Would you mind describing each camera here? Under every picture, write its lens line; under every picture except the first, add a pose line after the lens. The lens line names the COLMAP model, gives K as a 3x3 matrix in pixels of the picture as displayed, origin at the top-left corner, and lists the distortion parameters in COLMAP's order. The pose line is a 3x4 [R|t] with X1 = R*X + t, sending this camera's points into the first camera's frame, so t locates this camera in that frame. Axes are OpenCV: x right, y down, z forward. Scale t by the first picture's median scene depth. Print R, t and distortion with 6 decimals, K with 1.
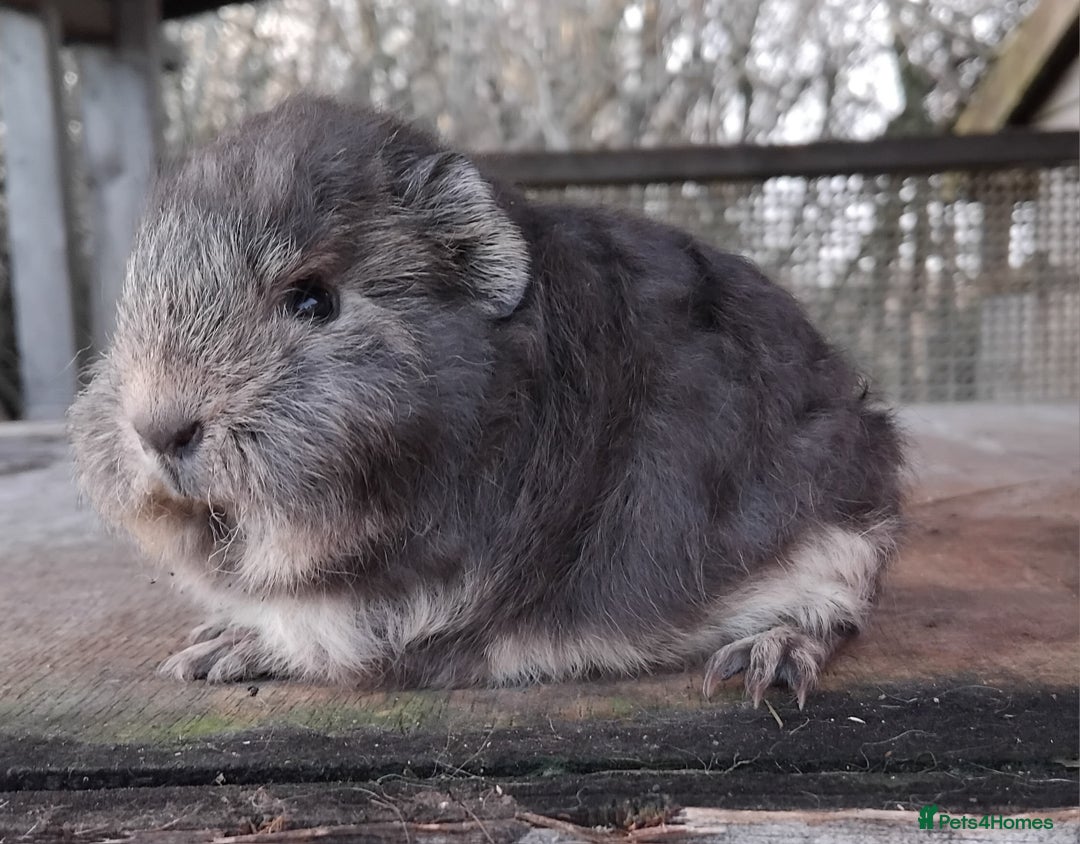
lens RADIAL K [[1432.8, 0, 572.1], [0, 1432.8, 466.0], [0, 0, 1]] dist [0.070363, 0.000000]
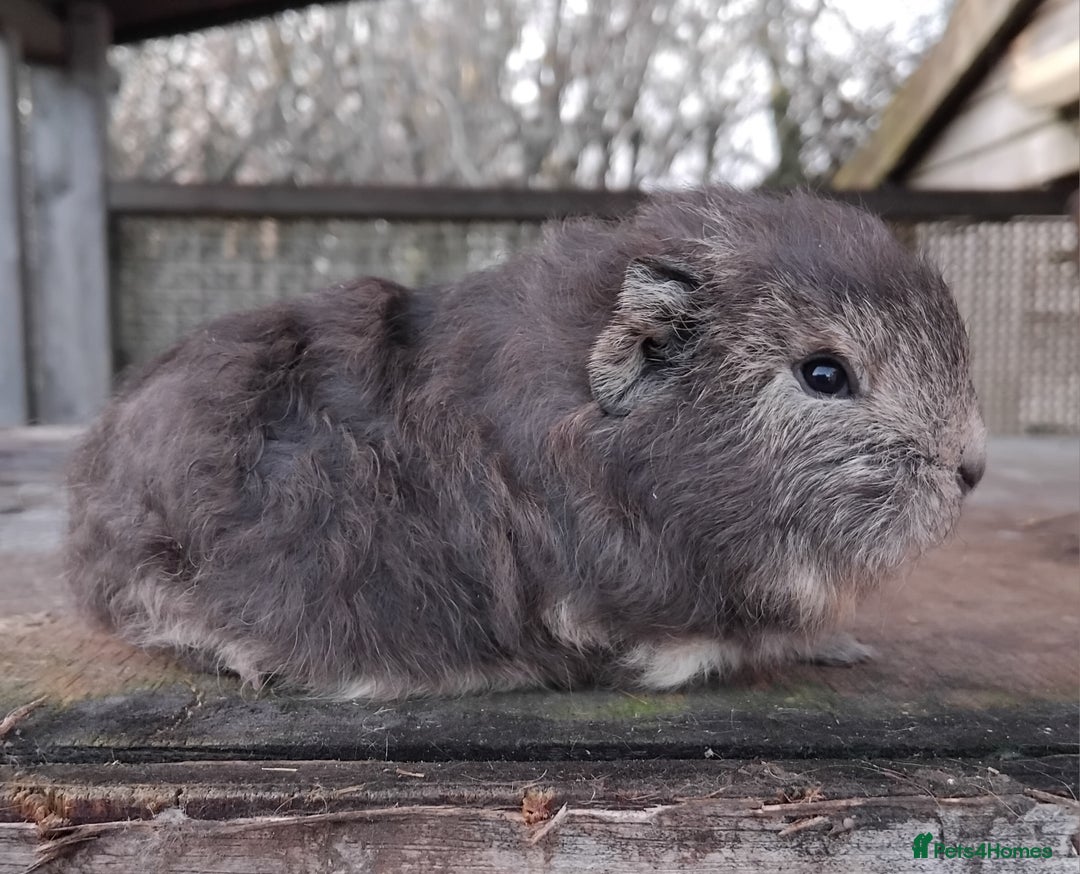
lens RADIAL K [[1356.8, 0, 538.2], [0, 1356.8, 467.4], [0, 0, 1]] dist [0.074960, 0.000000]
pose [[0.996837, 0.028498, 0.074183, -0.342356], [-0.027454, 0.999510, -0.015061, 0.013451], [-0.074576, 0.012976, 0.997131, -0.020560]]
